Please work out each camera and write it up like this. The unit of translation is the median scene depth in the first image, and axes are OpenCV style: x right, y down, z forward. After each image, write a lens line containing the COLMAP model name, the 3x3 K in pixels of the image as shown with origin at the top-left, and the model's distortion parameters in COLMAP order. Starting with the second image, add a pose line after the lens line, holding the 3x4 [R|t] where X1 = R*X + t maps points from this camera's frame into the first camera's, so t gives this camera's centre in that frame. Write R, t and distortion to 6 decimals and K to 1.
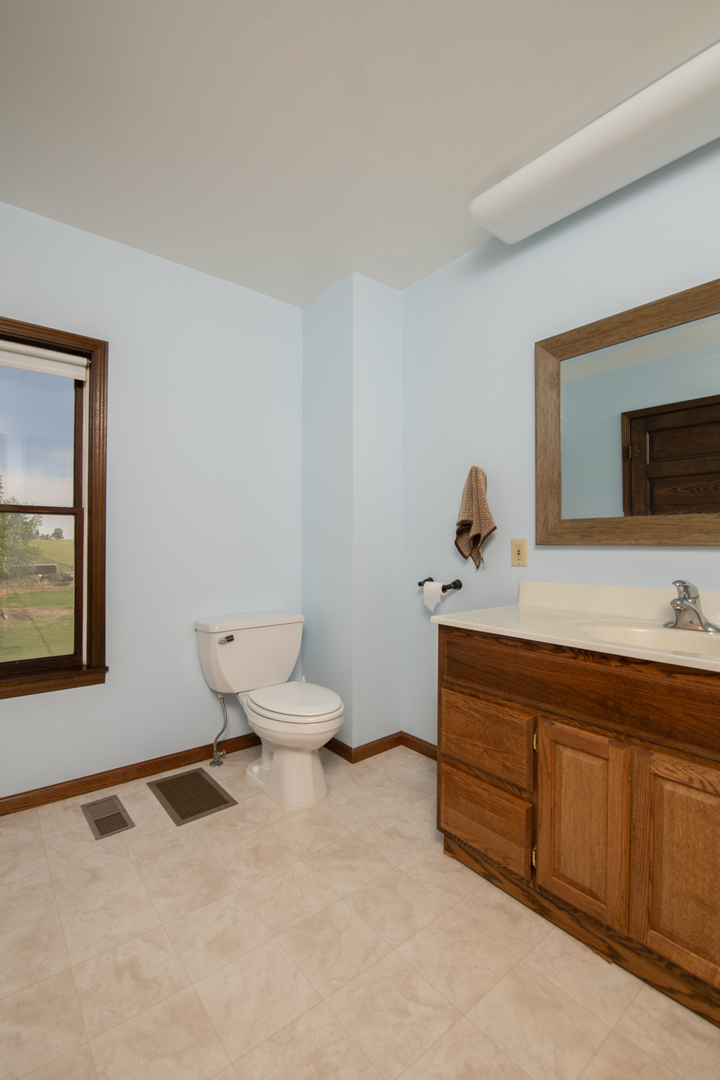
lens RADIAL K [[478.1, 0, 348.5], [0, 478.1, 540.5], [0, 0, 1]] dist [0.001276, -0.008587]
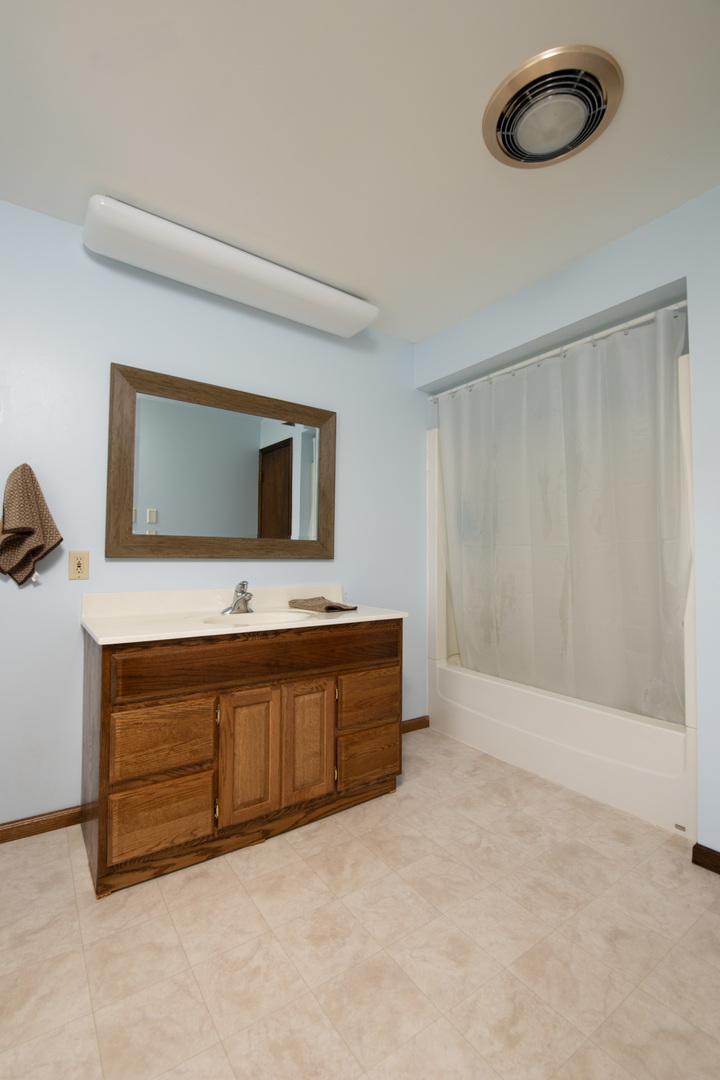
lens RADIAL K [[478.1, 0, 348.5], [0, 478.1, 540.5], [0, 0, 1]] dist [0.001276, -0.008587]
pose [[0.059912, 0.032133, 0.997686, -0.830588], [-0.014022, 0.999410, -0.031347, -0.003038], [-0.998105, -0.012112, 0.060327, 0.576640]]
